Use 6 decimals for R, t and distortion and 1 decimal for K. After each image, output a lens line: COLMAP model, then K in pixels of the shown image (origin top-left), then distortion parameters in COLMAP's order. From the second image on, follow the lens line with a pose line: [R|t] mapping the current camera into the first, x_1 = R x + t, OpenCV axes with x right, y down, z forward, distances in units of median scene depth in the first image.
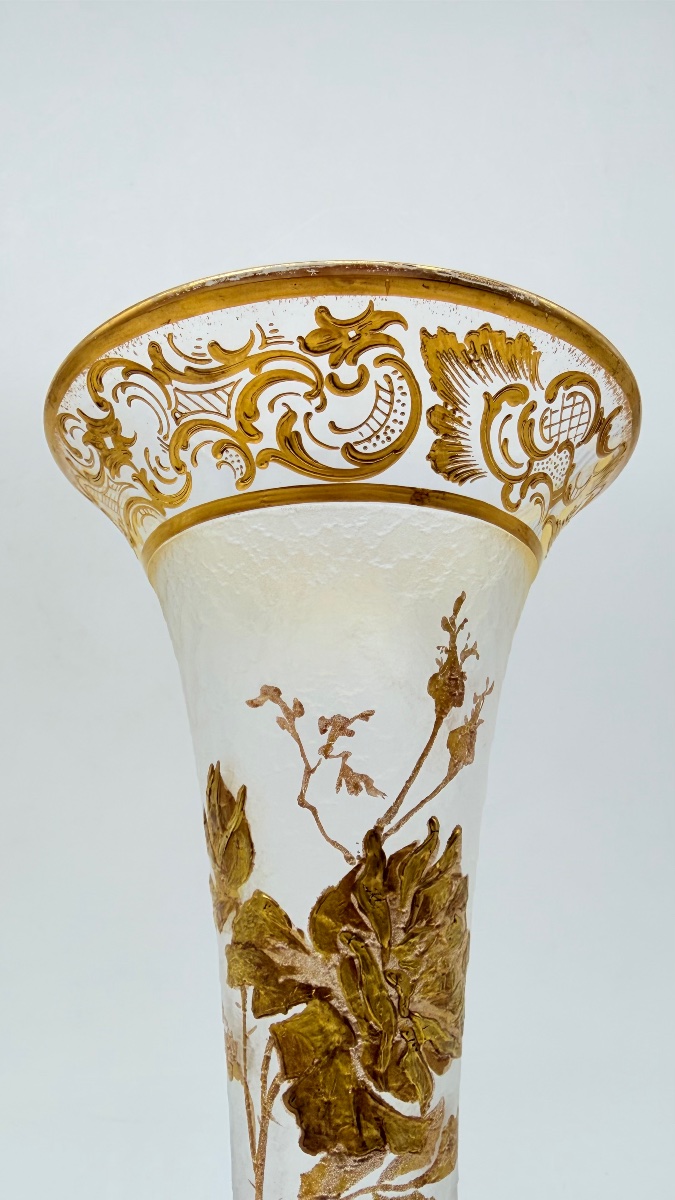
lens RADIAL K [[873.4, 0, 337.7], [0, 873.4, 671.4], [0, 0, 1]] dist [0.007360, -0.030714]
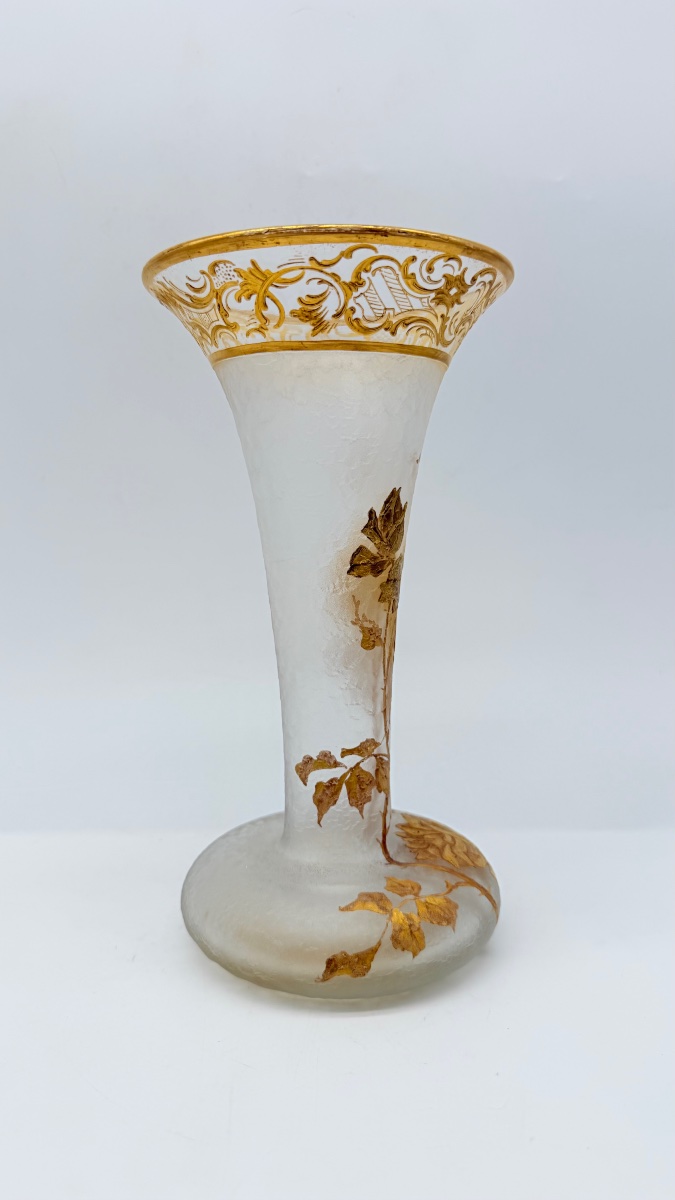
lens RADIAL K [[870.3, 0, 337.5], [0, 870.3, 600.0], [0, 0, 1]] dist [0.191912, -0.562571]
pose [[-0.251814, -0.080502, 0.964422, -2.065818], [-0.229542, 0.973066, 0.021289, 0.351450], [-0.940160, -0.216014, -0.263510, 1.680969]]
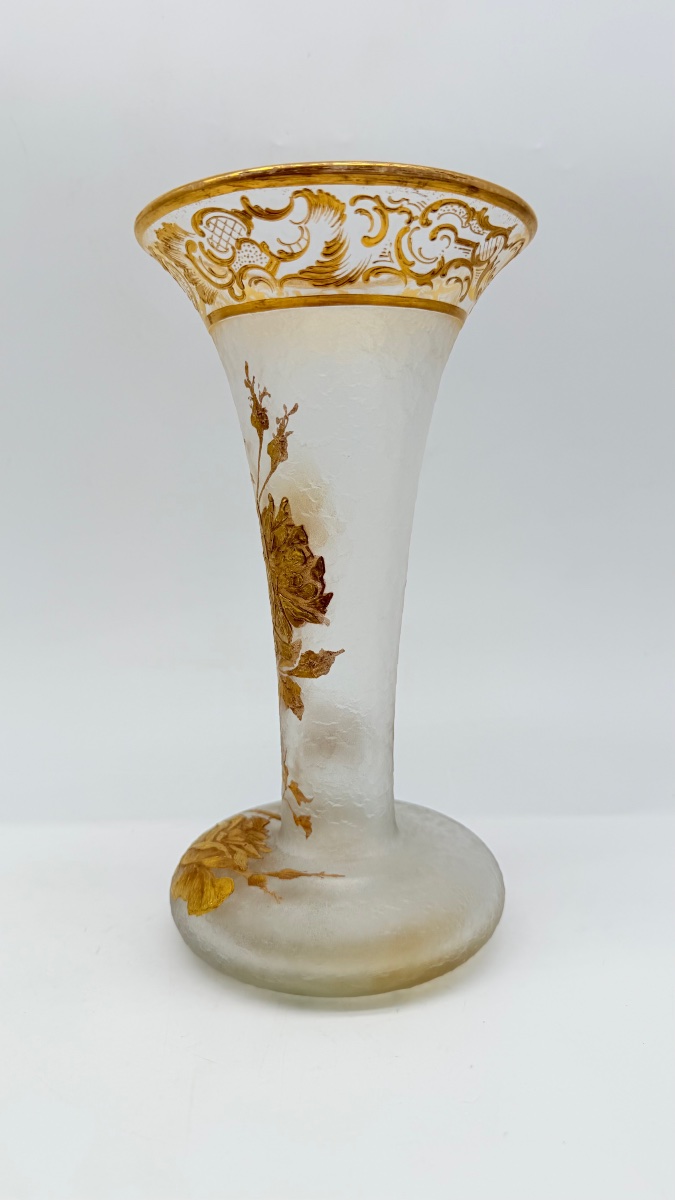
lens RADIAL K [[870.3, 0, 337.5], [0, 870.3, 600.0], [0, 0, 1]] dist [0.191912, -0.562571]
pose [[0.081476, 0.137238, -0.987182, 1.989524], [0.255075, 0.954617, 0.153763, 0.137960], [0.963482, -0.264334, 0.042773, 1.025258]]
